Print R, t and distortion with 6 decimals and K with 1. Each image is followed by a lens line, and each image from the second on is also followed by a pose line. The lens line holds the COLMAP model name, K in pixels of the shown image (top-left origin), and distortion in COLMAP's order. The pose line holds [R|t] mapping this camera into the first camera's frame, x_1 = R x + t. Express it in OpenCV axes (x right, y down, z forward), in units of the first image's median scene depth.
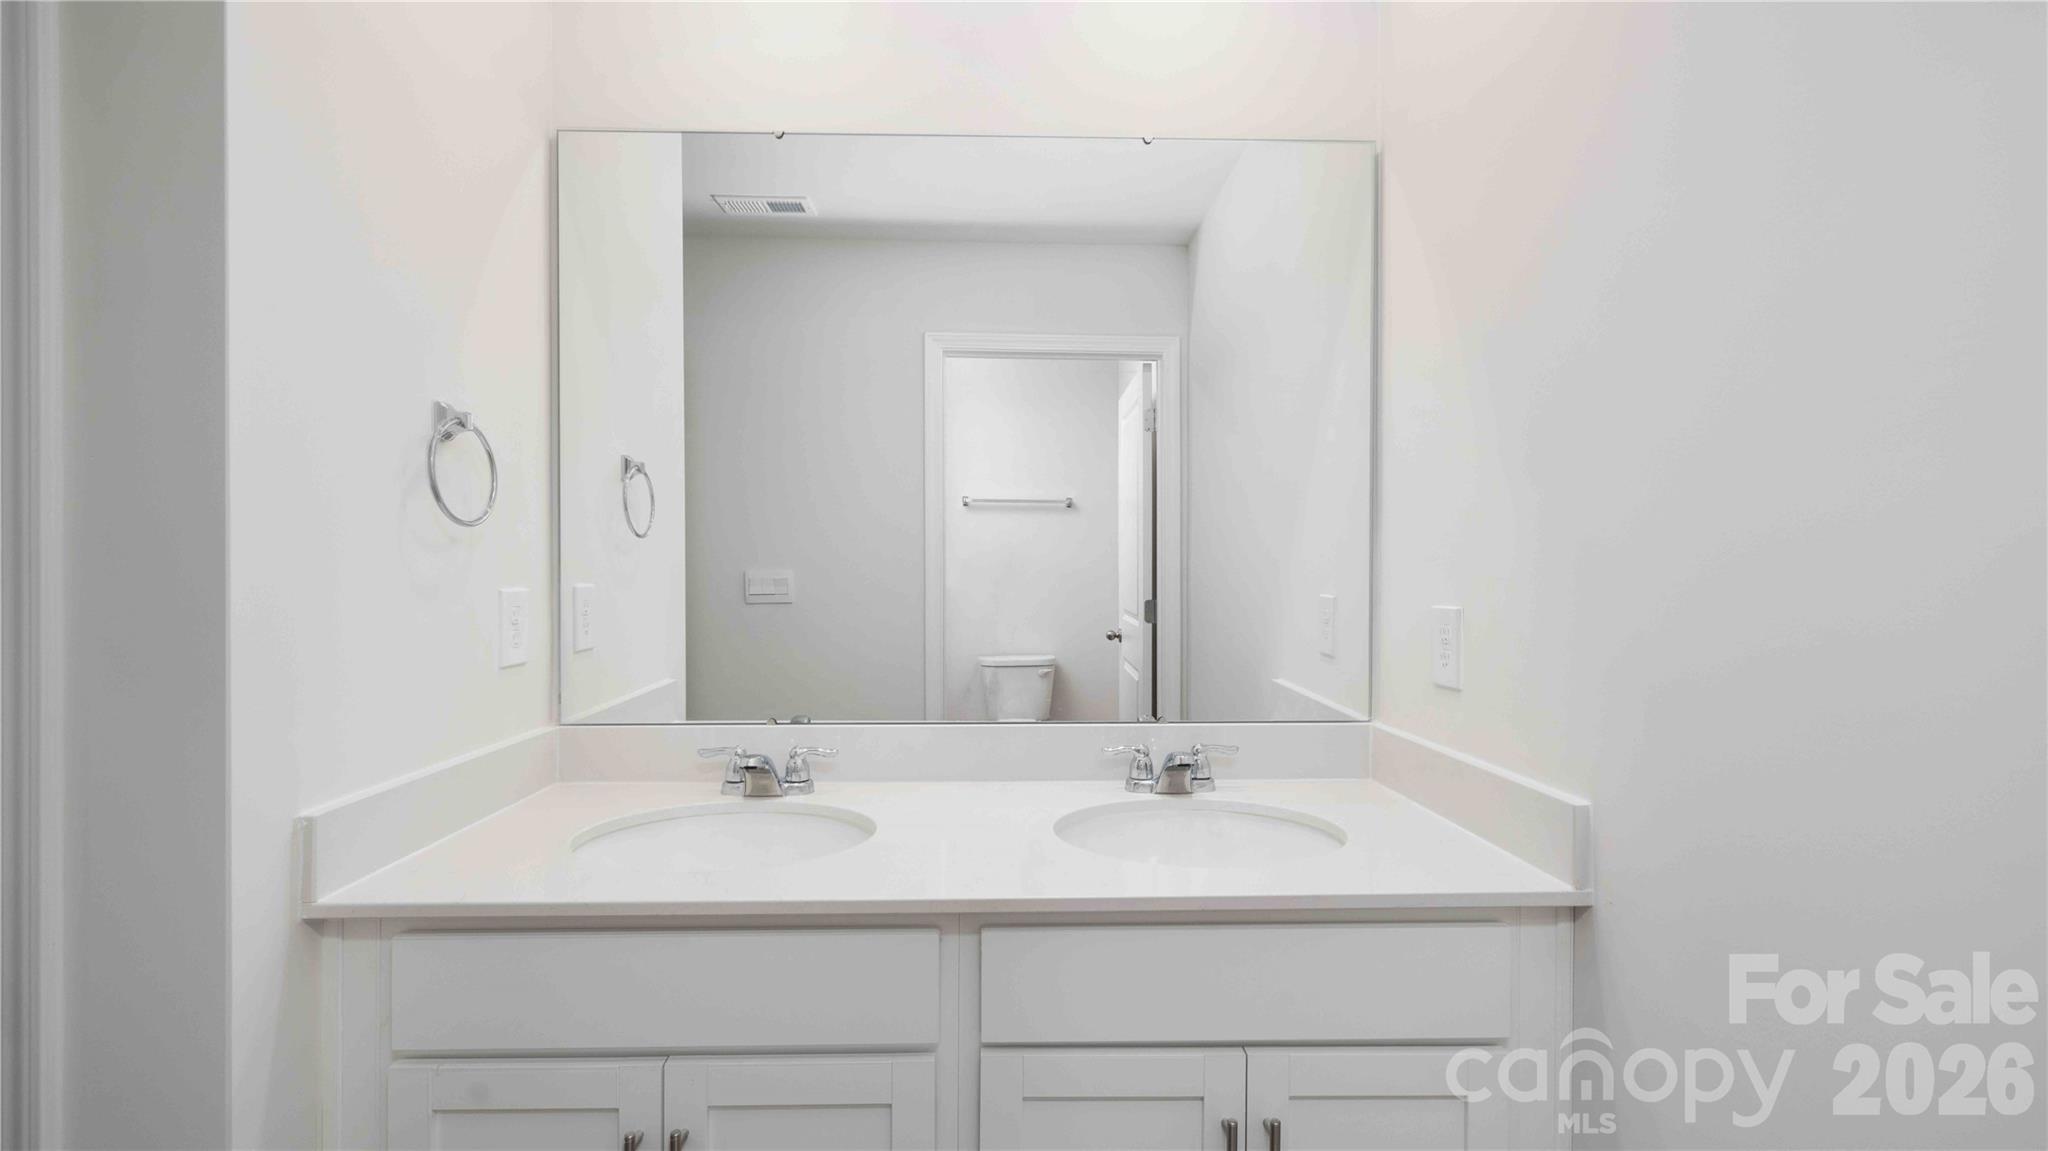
lens RADIAL K [[875.7, 0, 1021.5], [0, 875.7, 576.8], [0, 0, 1]] dist [0.004986, -0.000056]
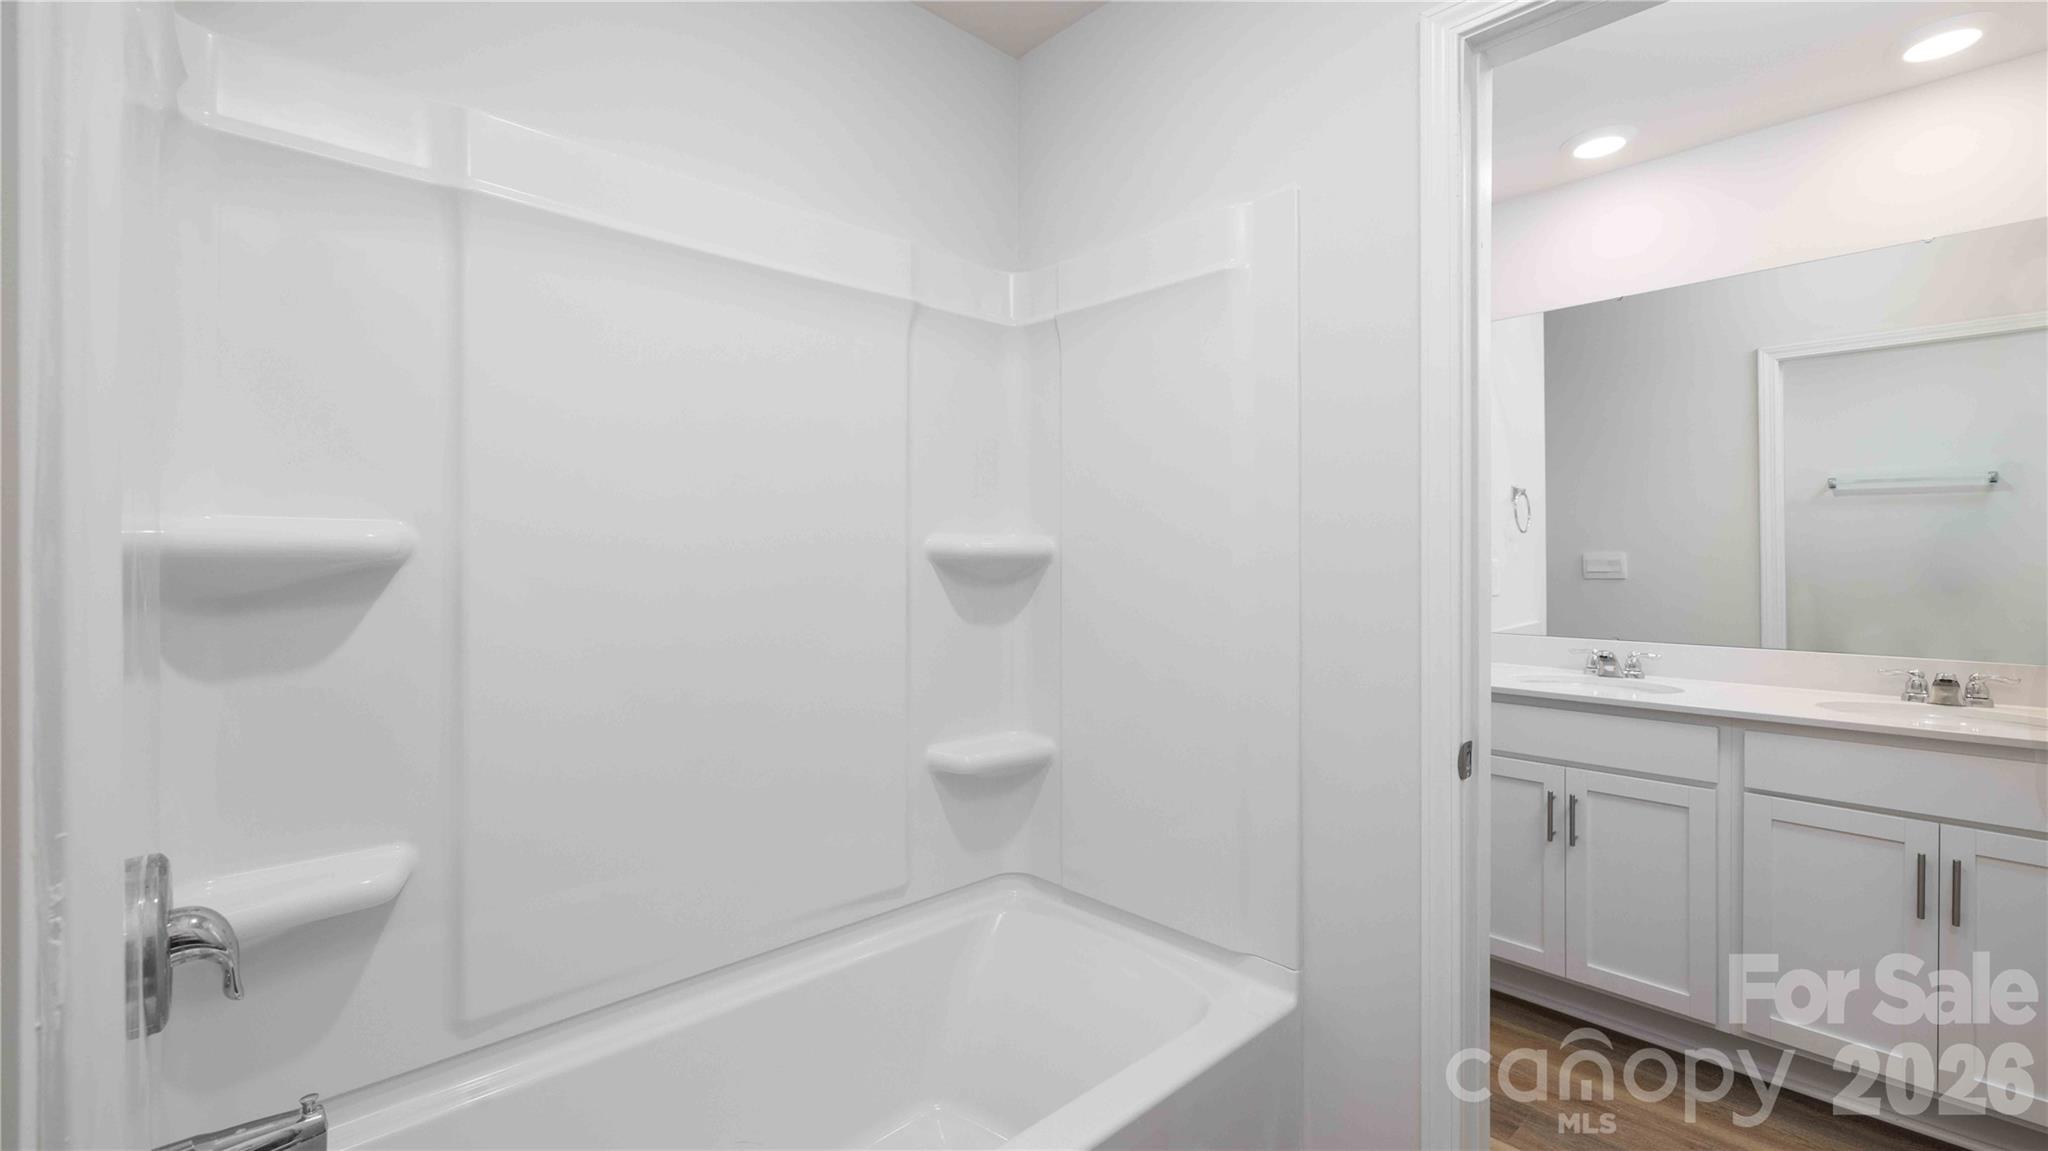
lens RADIAL K [[875.7, 0, 1027.1], [0, 875.7, 567.6], [0, 0, 1]] dist [0.004986, -0.000056]
pose [[0.661806, 0.003334, -0.749667, 0.254905], [-0.000209, 0.999991, 0.004263, 0.018059], [0.749675, -0.002665, 0.661801, -1.060071]]
